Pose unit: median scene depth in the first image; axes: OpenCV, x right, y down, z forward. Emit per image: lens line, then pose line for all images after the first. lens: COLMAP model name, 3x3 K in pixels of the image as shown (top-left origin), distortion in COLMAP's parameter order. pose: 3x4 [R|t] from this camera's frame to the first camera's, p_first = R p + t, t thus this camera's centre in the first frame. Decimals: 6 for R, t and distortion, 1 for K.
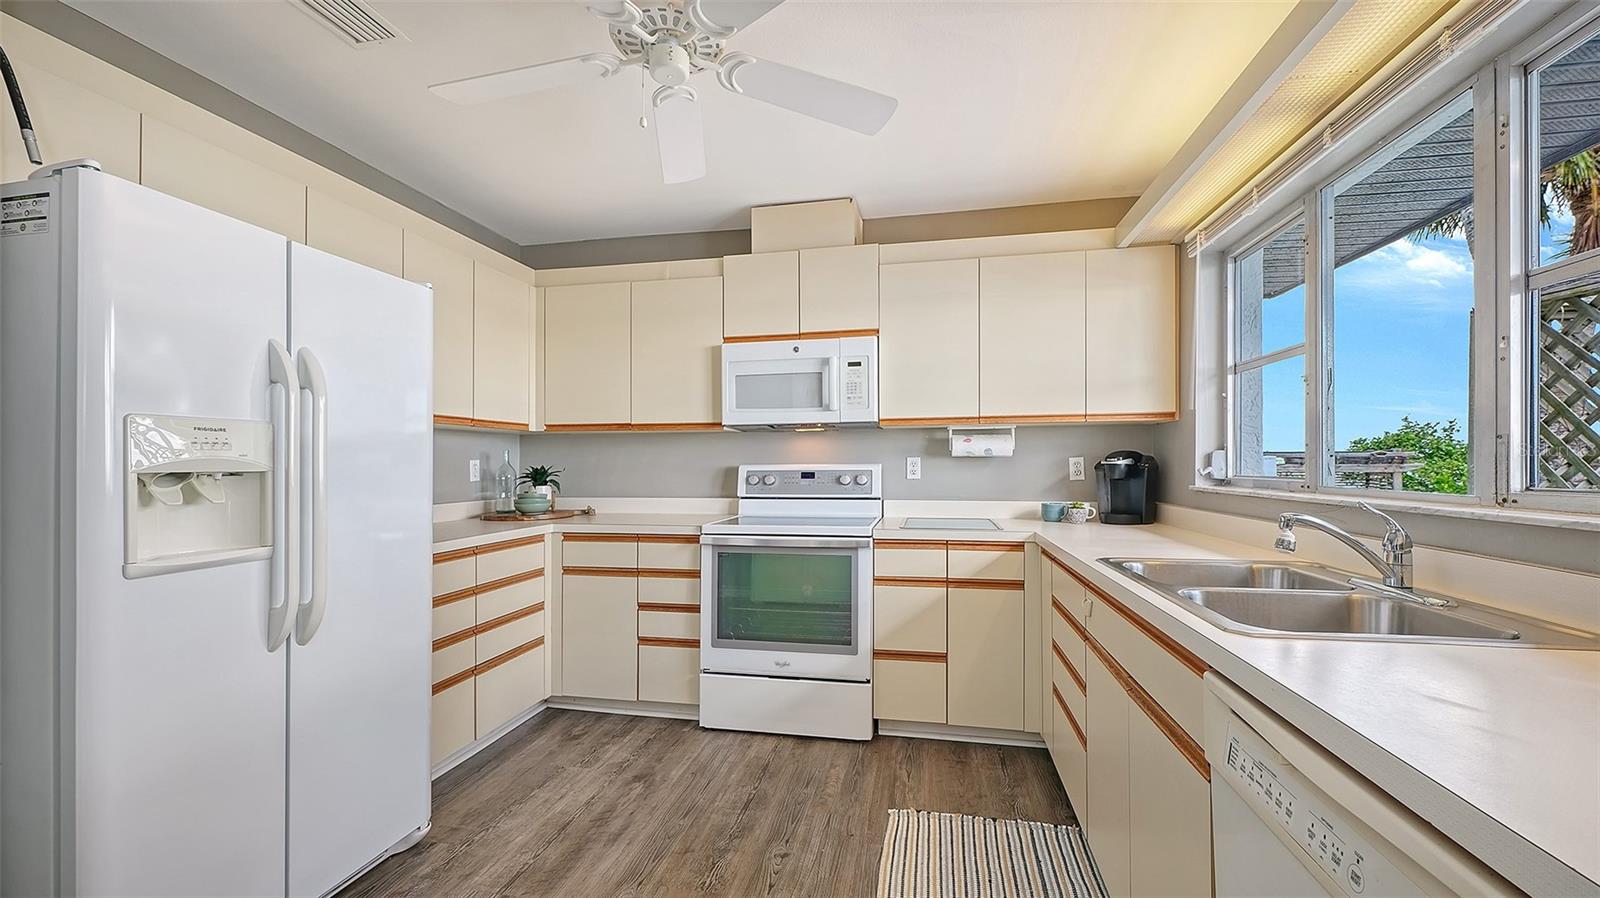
lens RADIAL K [[630.9, 0, 802.8], [0, 630.9, 466.7], [0, 0, 1]] dist [-0.001179, -0.000293]
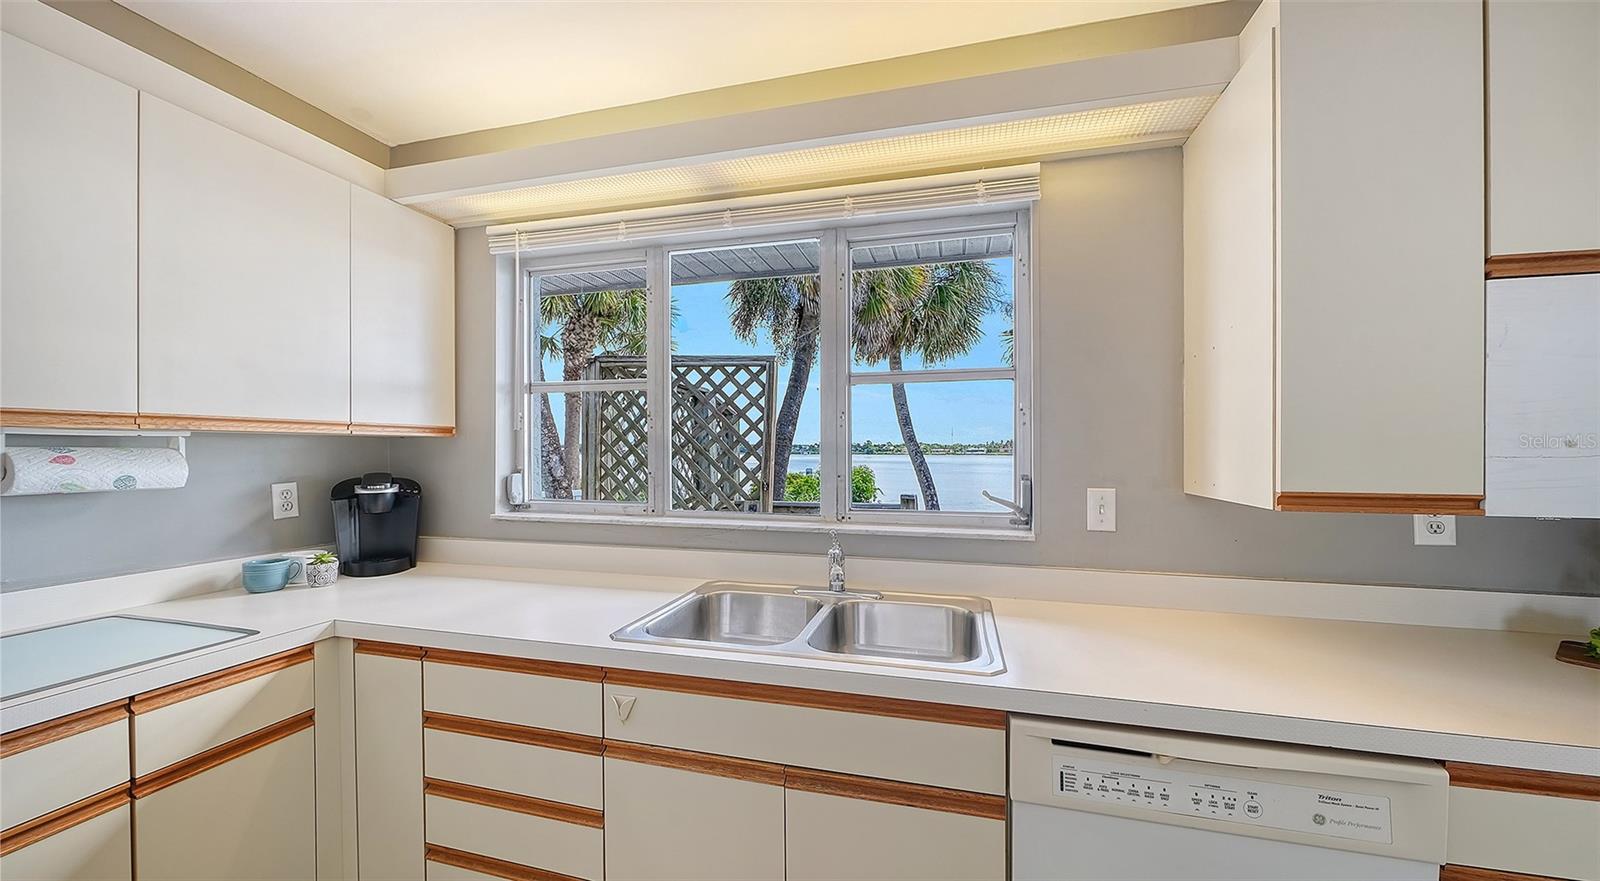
lens RADIAL K [[559.3, 0, 815.6], [0, 559.3, 453.1], [0, 0, 1]] dist [-0.004866, -0.000146]
pose [[0.057149, -0.000251, 0.998366, -0.126127], [0.000998, 0.999999, 0.000194, -0.050872], [-0.998365, 0.000985, 0.057149, 0.465596]]
